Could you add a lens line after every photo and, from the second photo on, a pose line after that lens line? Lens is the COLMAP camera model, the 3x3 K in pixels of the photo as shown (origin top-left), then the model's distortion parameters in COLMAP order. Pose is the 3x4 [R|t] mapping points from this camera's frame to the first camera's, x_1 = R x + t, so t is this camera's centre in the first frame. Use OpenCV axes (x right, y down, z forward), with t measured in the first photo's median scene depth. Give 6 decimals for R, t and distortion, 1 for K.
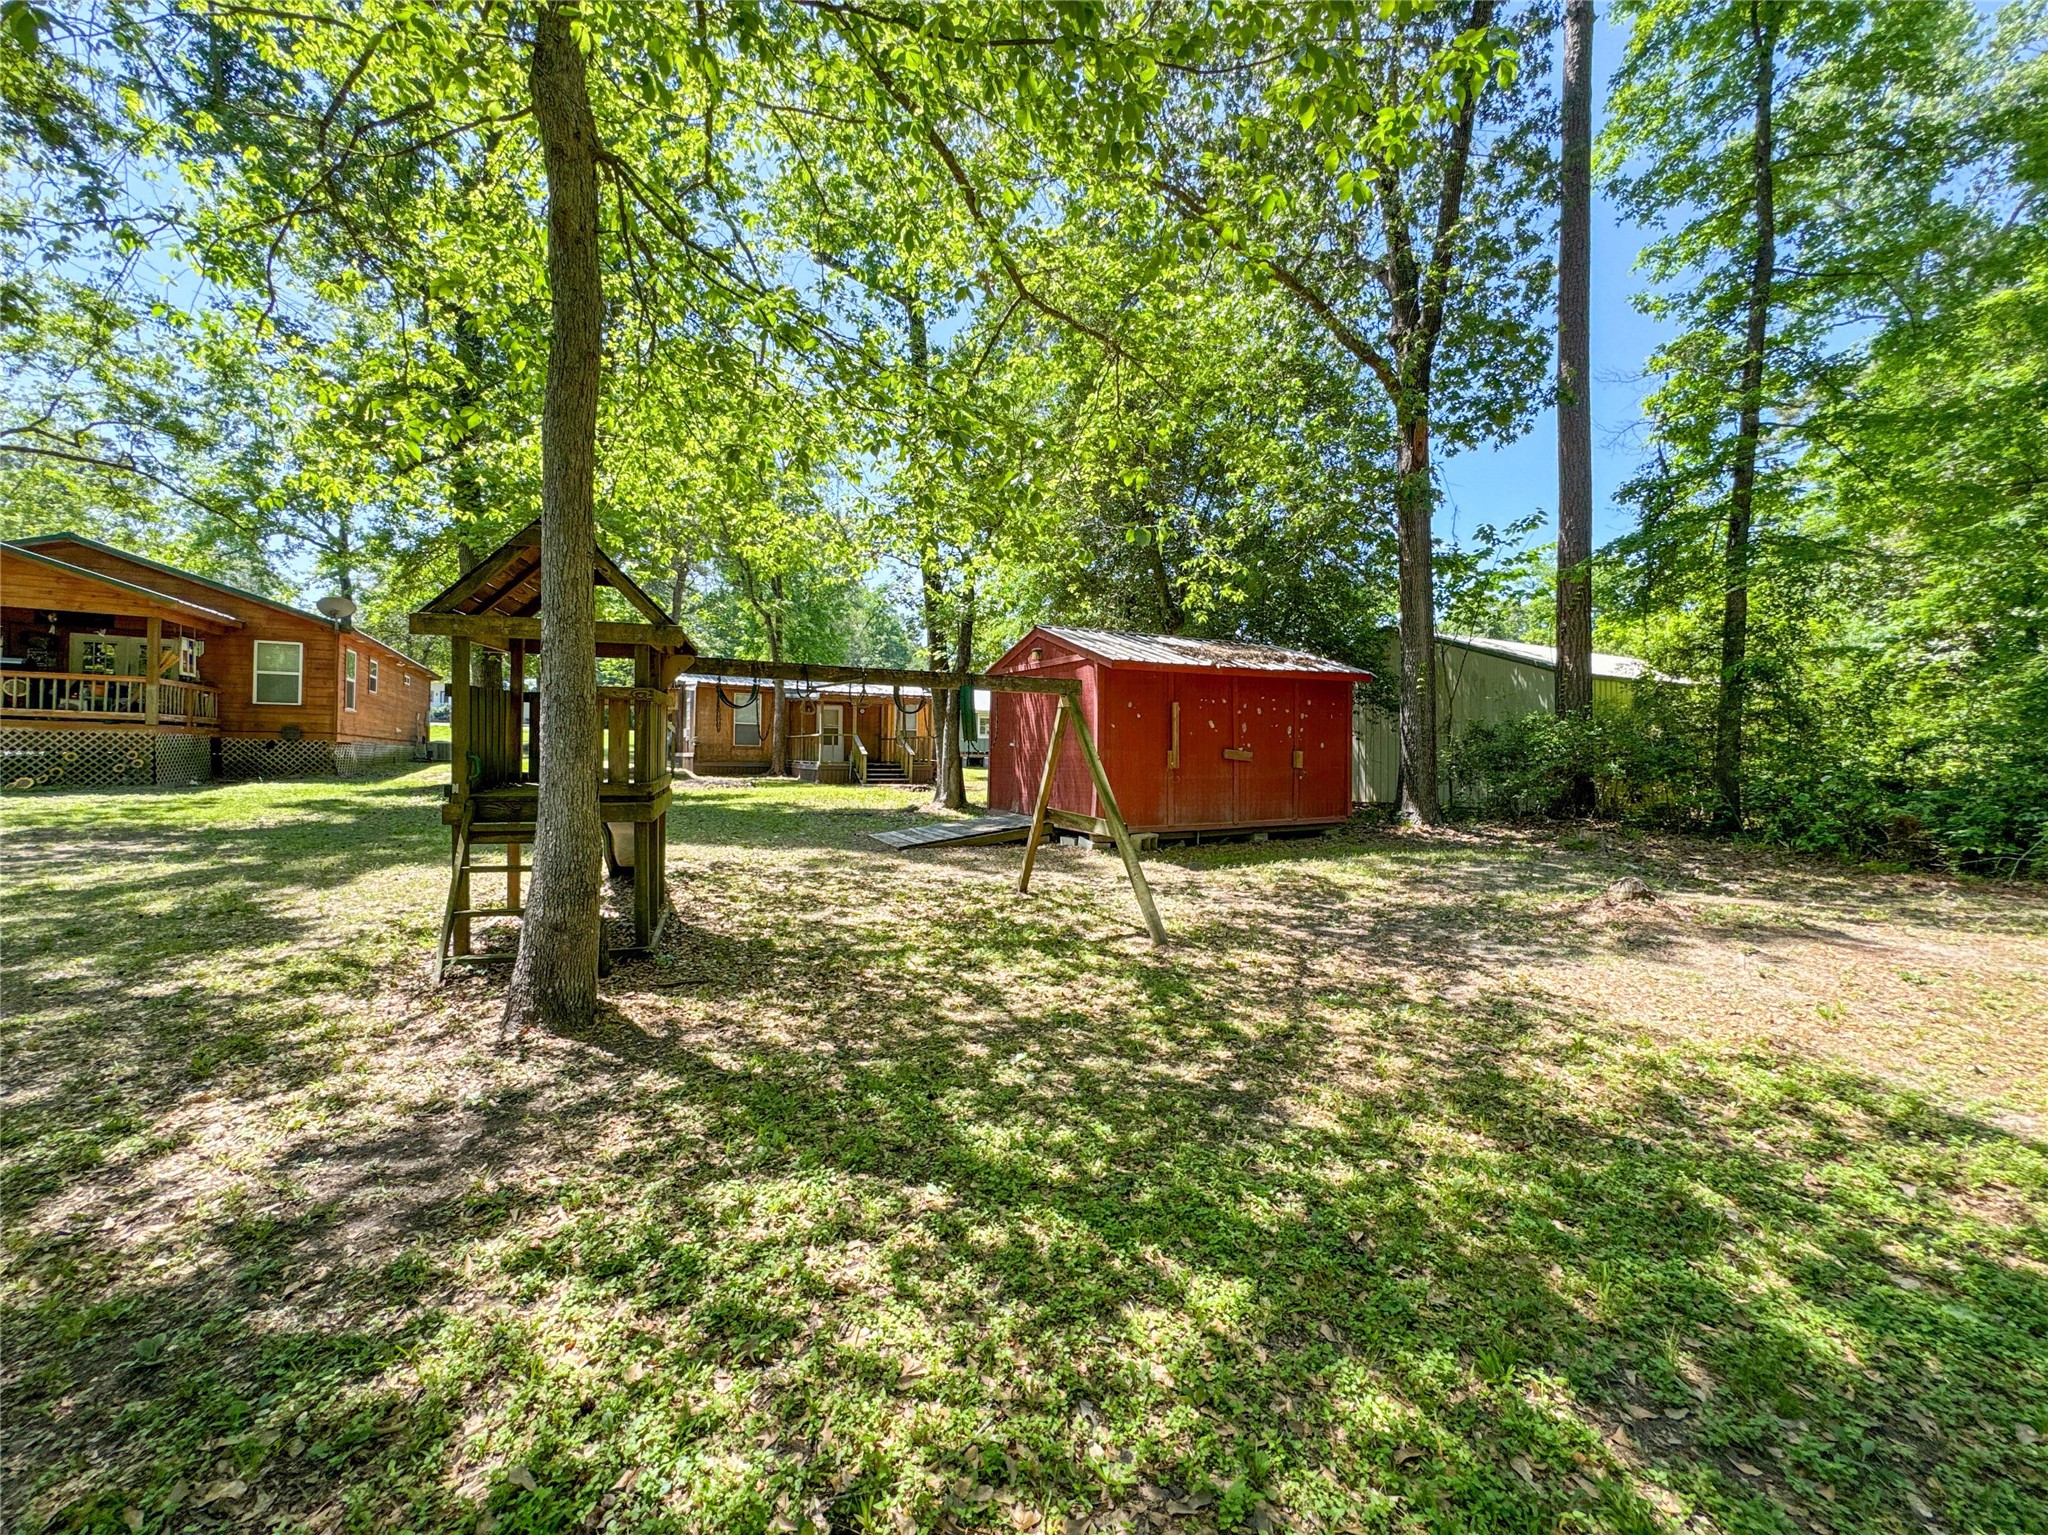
lens RADIAL K [[849.8, 0, 1050.3], [0, 849.8, 752.0], [0, 0, 1]] dist [-0.040637, 0.016505]
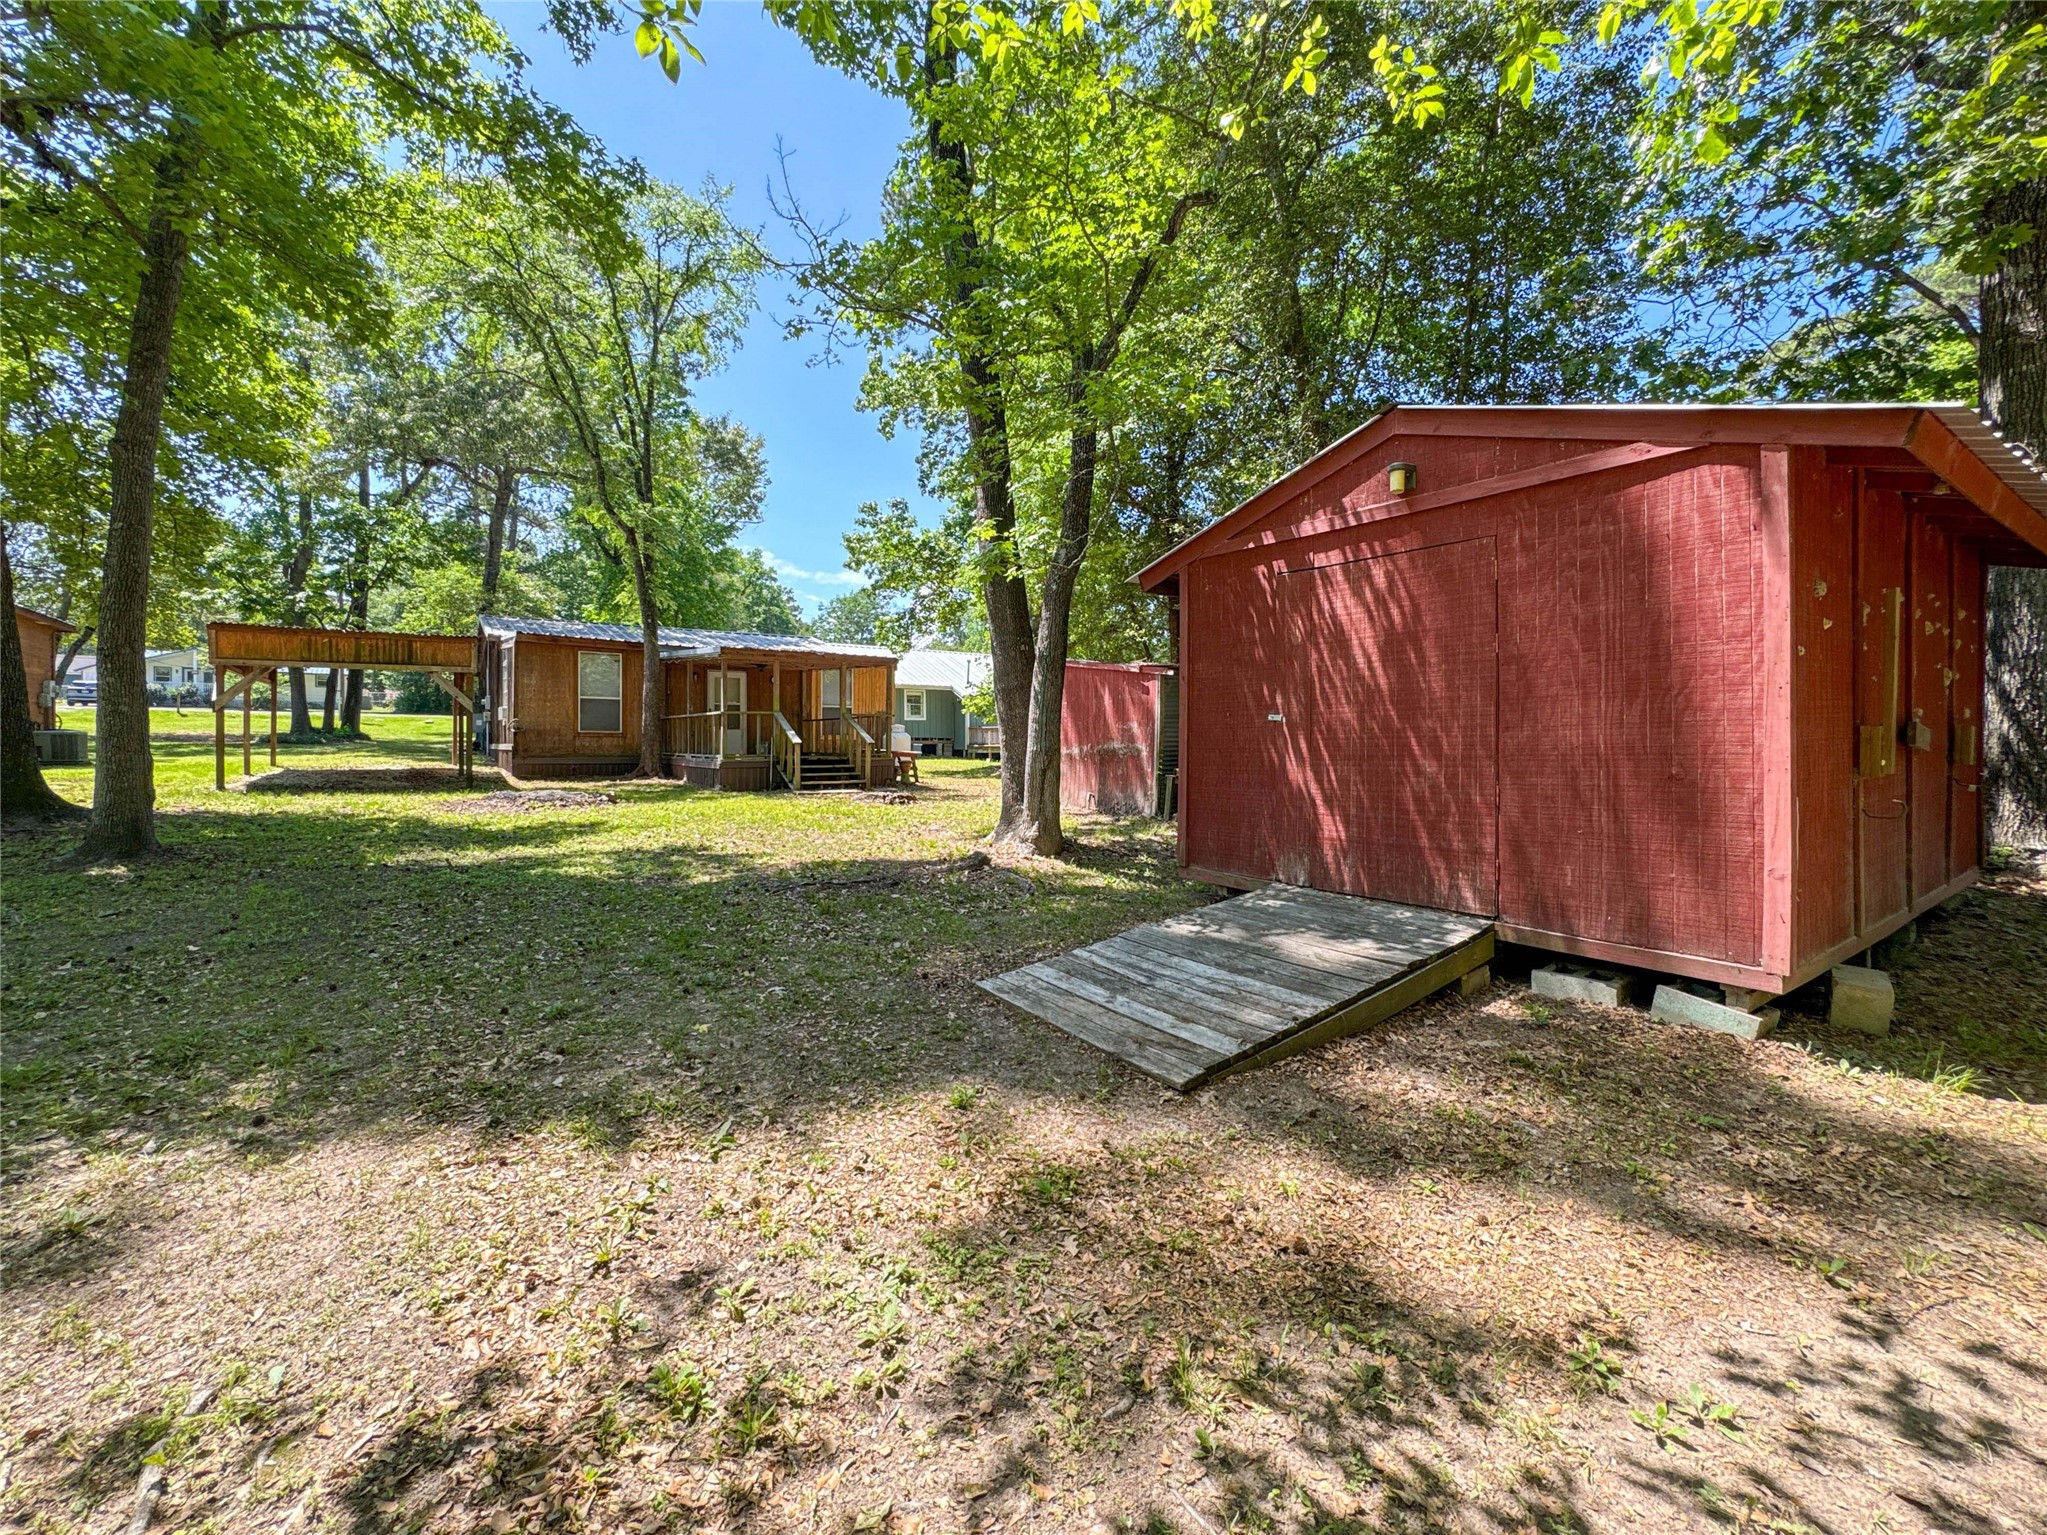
lens RADIAL K [[793.0, 0, 987.3], [0, 793.0, 749.5], [0, 0, 1]] dist [-0.033333, 0.011702]
pose [[0.993586, -0.012673, 0.112369, -0.138176], [0.011004, 0.999820, 0.015459, -0.000193], [-0.112545, -0.014124, 0.993546, 0.384523]]
